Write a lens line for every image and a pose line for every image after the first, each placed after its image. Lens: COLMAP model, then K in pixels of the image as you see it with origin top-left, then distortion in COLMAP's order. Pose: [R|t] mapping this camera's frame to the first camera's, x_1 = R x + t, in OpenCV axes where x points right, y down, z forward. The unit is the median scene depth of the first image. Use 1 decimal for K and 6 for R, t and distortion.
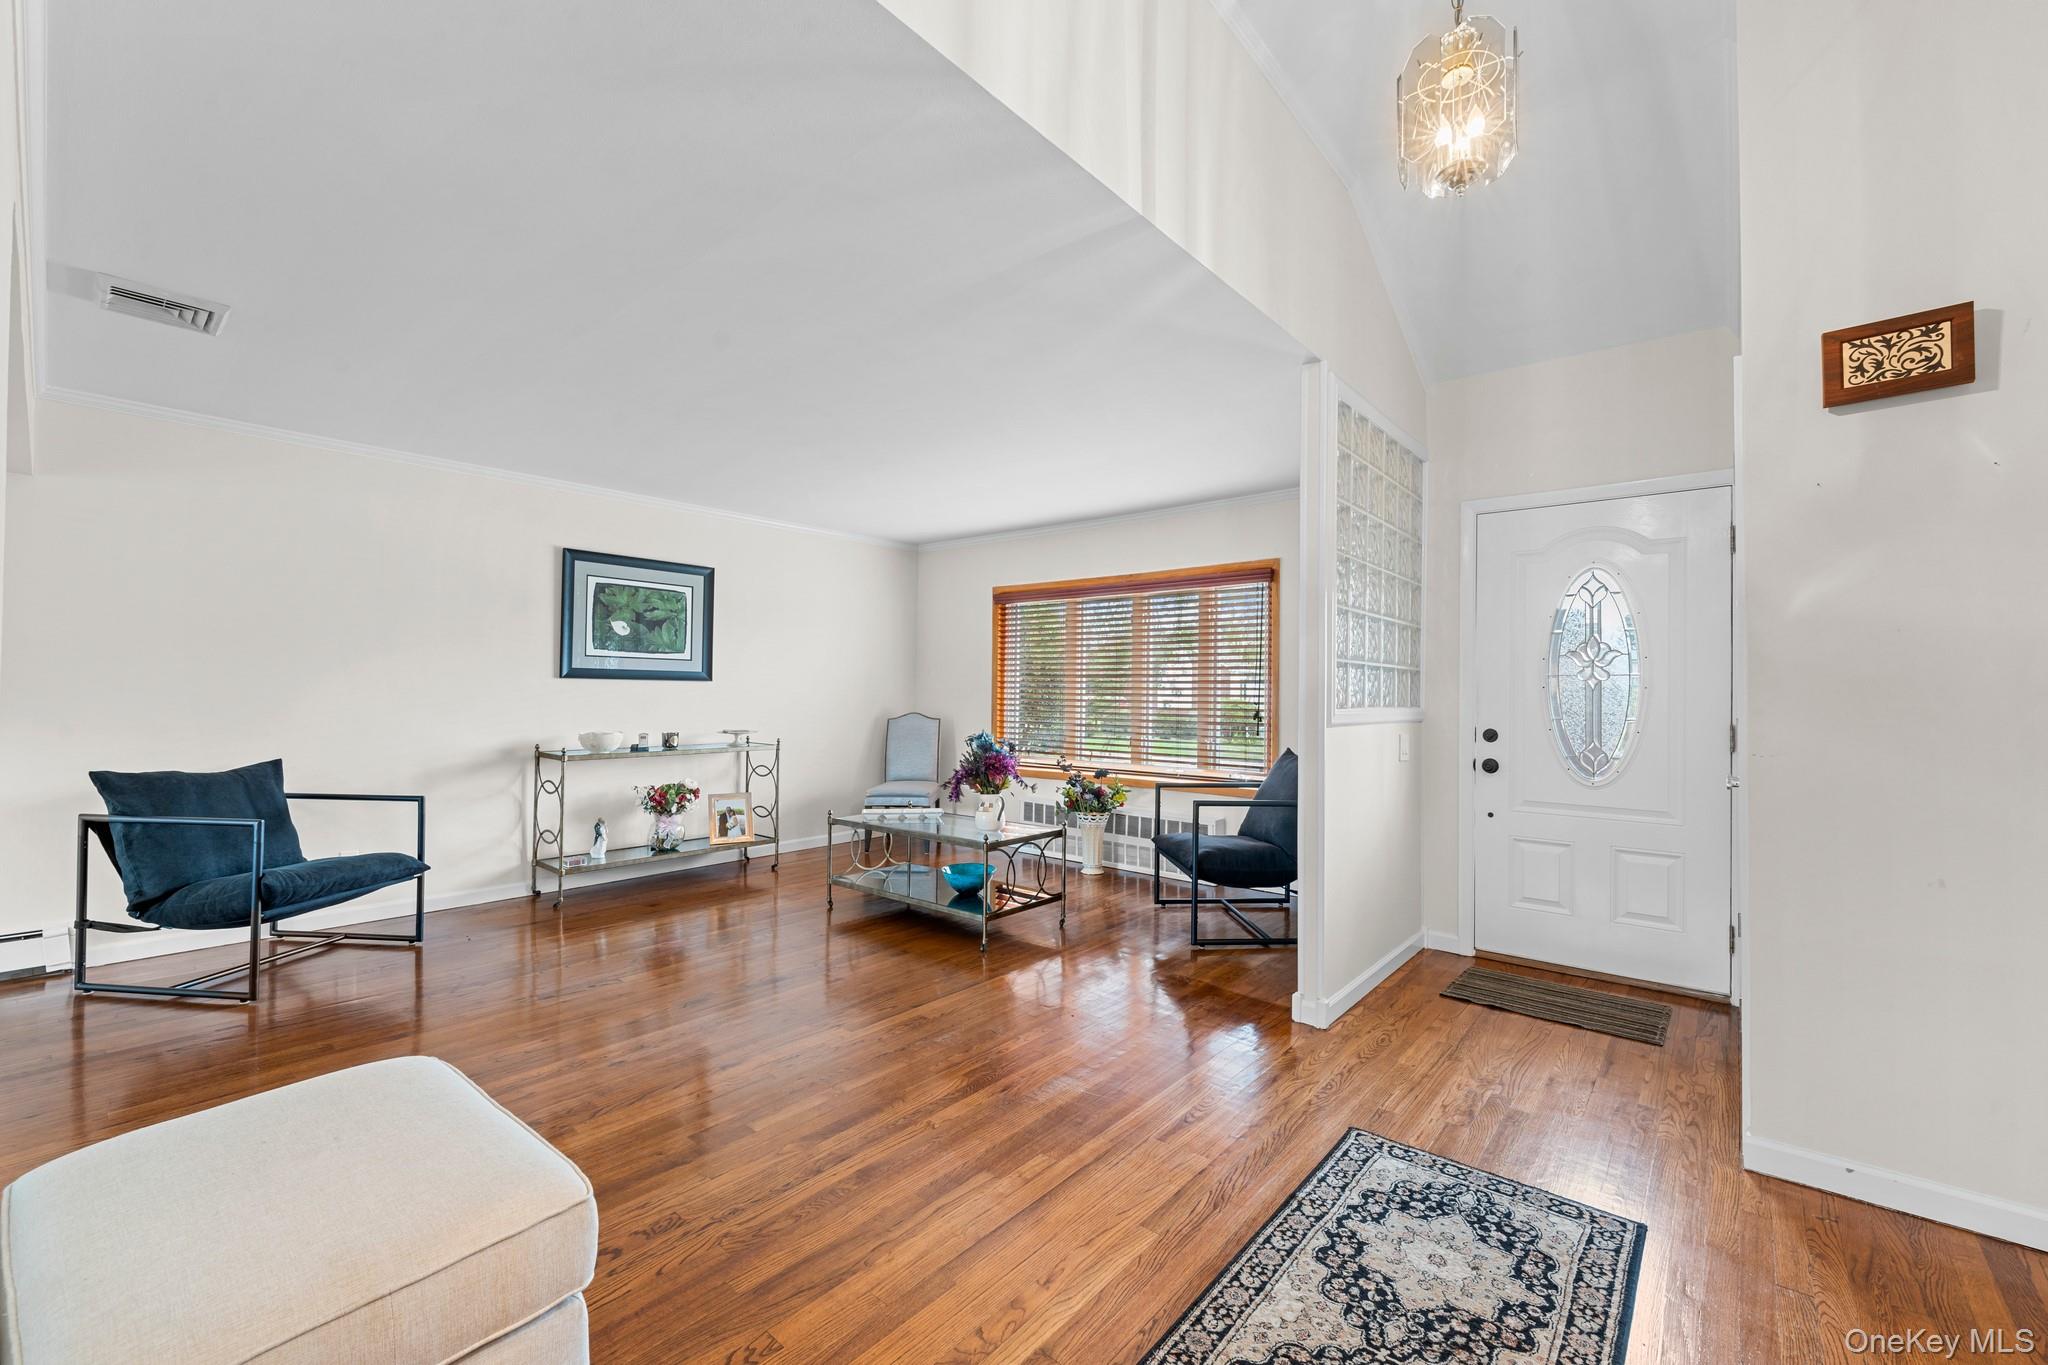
lens RADIAL K [[839.8, 0, 1030.8], [0, 839.8, 678.1], [0, 0, 1]] dist [-0.000116, 0.000057]
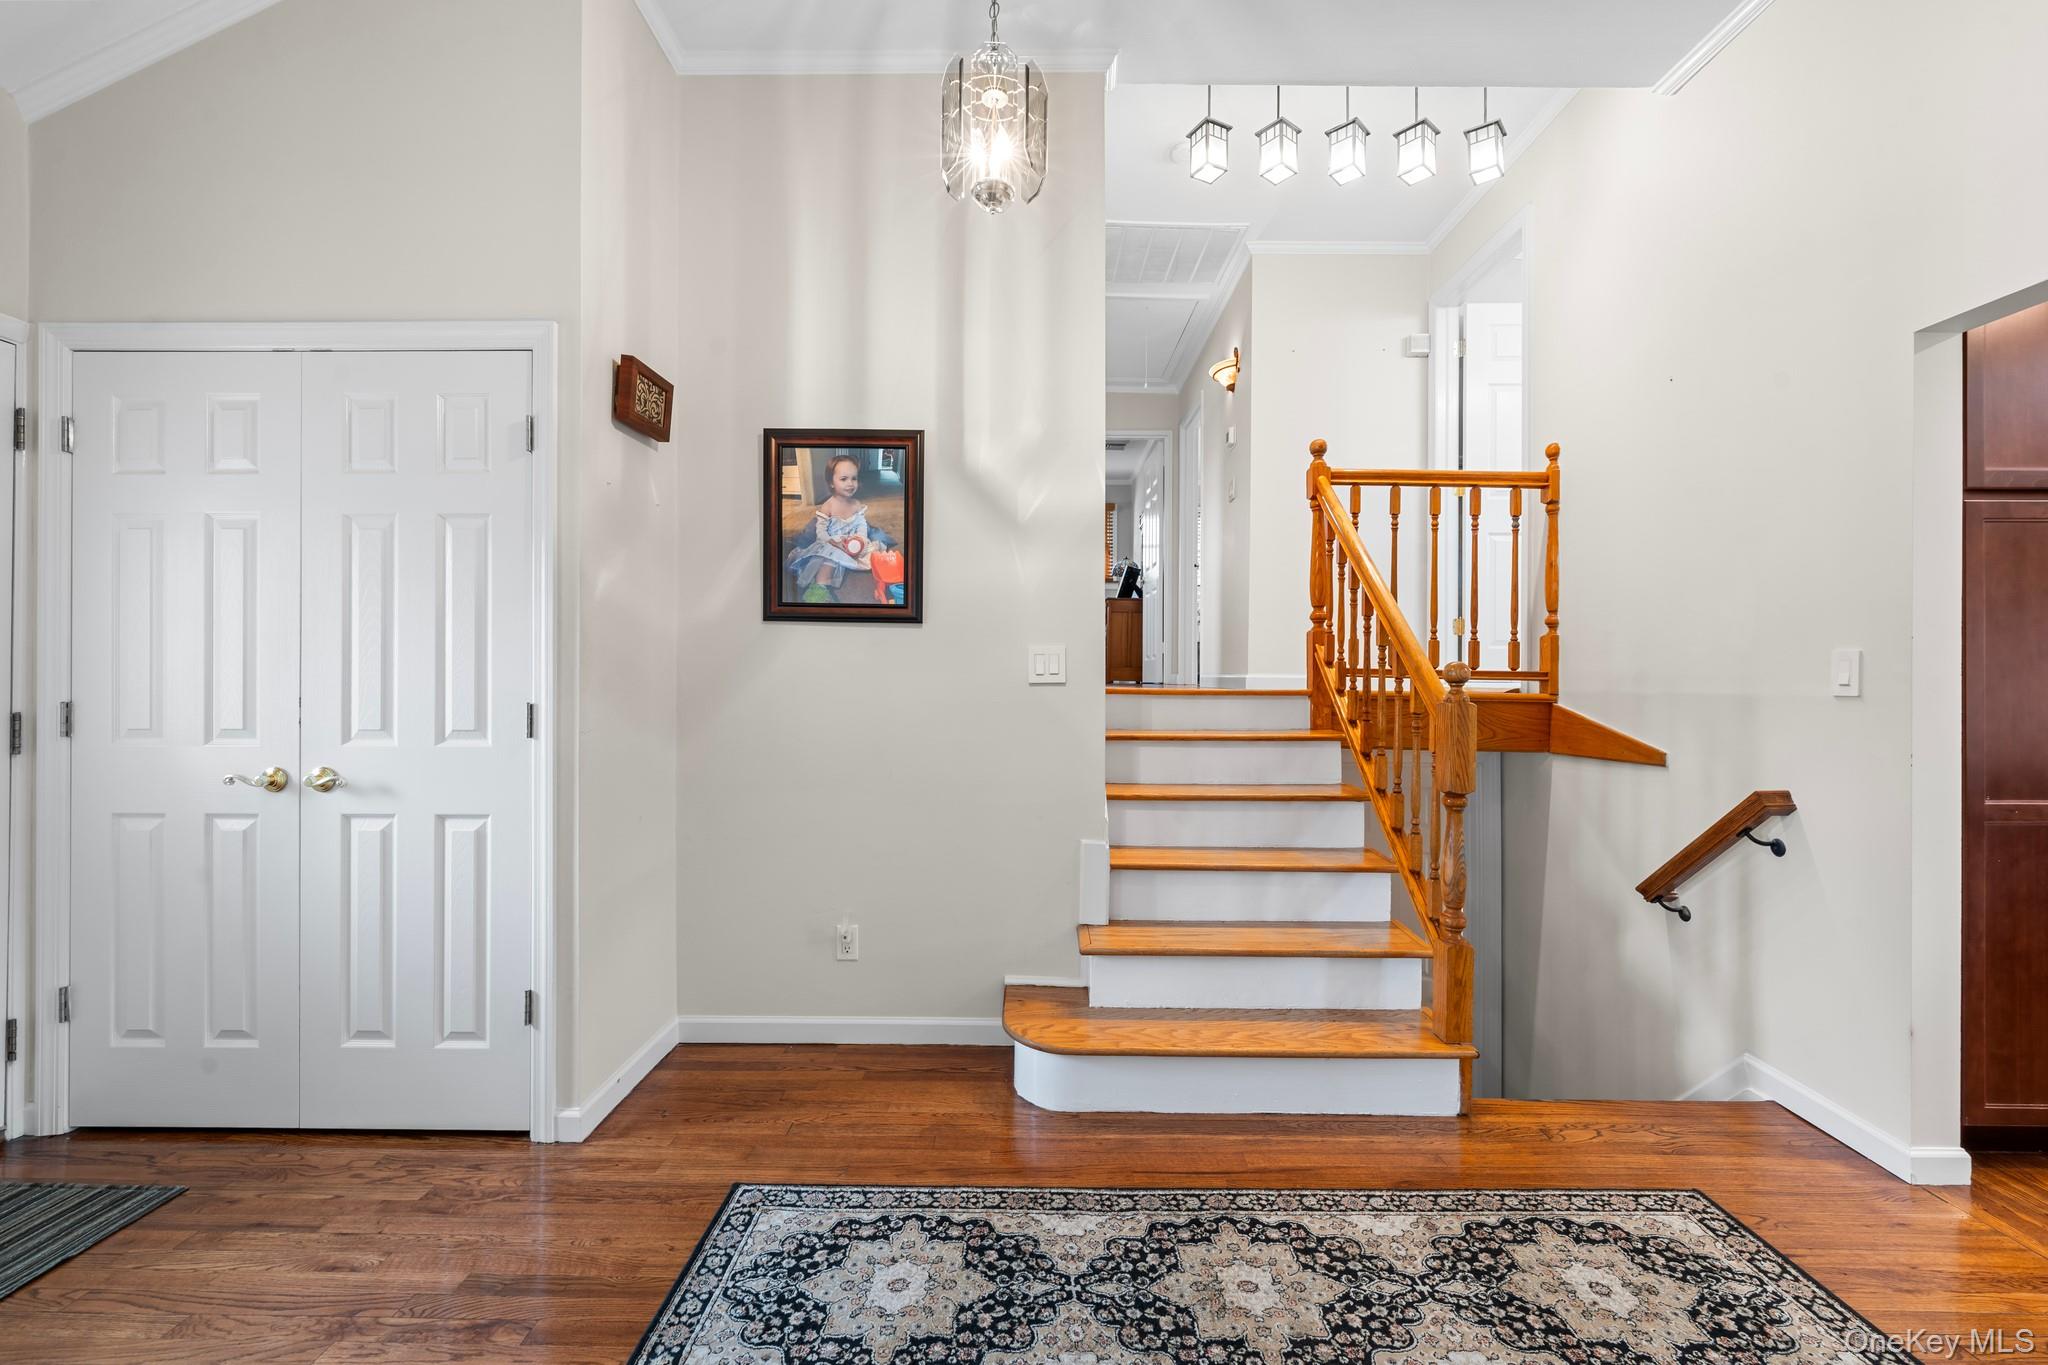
lens RADIAL K [[826.2, 0, 1027.8], [0, 826.2, 686.5], [0, 0, 1]] dist [-0.000739, 0.000129]
pose [[-0.636418, -0.014226, 0.771213, -0.281354], [-0.024727, 0.999692, -0.001965, 0.026537], [-0.770948, -0.020320, -0.636574, 1.380438]]
